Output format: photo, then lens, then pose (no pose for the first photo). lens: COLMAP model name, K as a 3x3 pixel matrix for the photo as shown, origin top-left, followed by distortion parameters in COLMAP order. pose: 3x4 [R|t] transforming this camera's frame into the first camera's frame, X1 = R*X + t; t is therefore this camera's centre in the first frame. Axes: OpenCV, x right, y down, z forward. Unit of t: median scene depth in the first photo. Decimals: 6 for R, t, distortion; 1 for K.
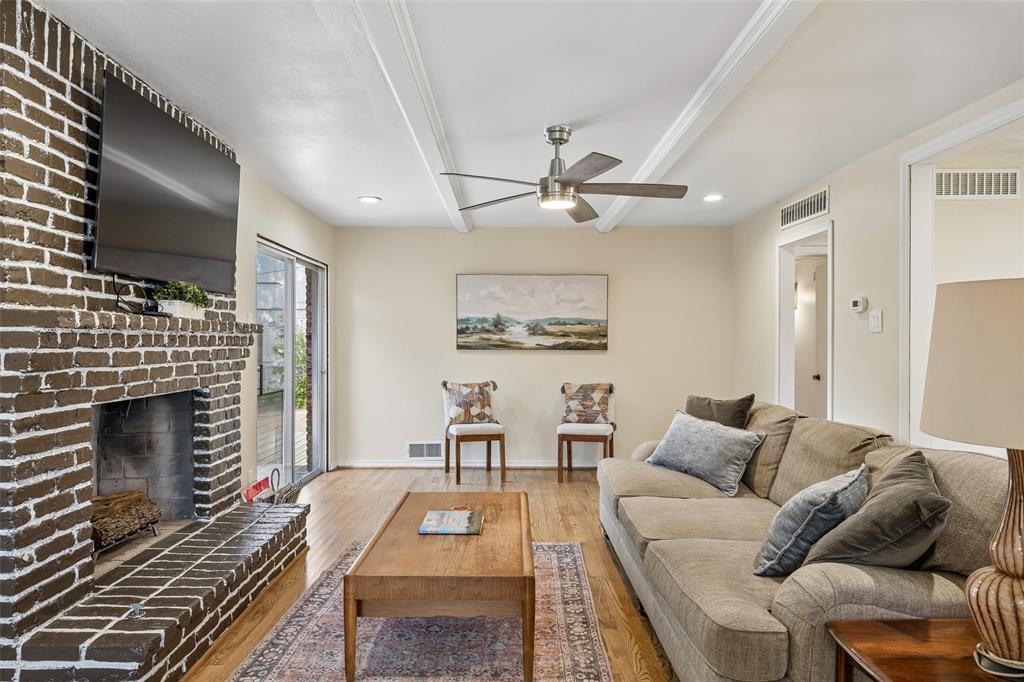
lens RADIAL K [[652.2, 0, 502.1], [0, 652.2, 343.6], [0, 0, 1]] dist [-0.001417, 0.003373]
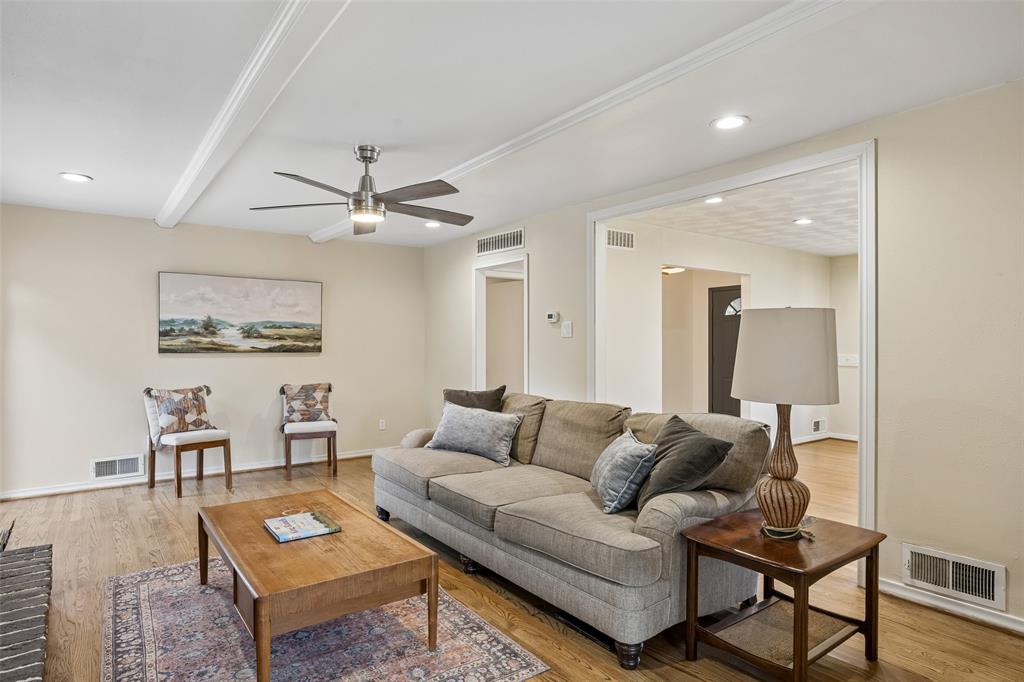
lens RADIAL K [[581.4, 0, 507.7], [0, 581.4, 347.2], [0, 0, 1]] dist [0.002983, 0.001216]
pose [[0.802971, -0.005255, 0.595995, -0.200590], [0.003845, 0.999986, 0.003637, -0.000755], [-0.596006, -0.000629, 0.802980, 0.055699]]
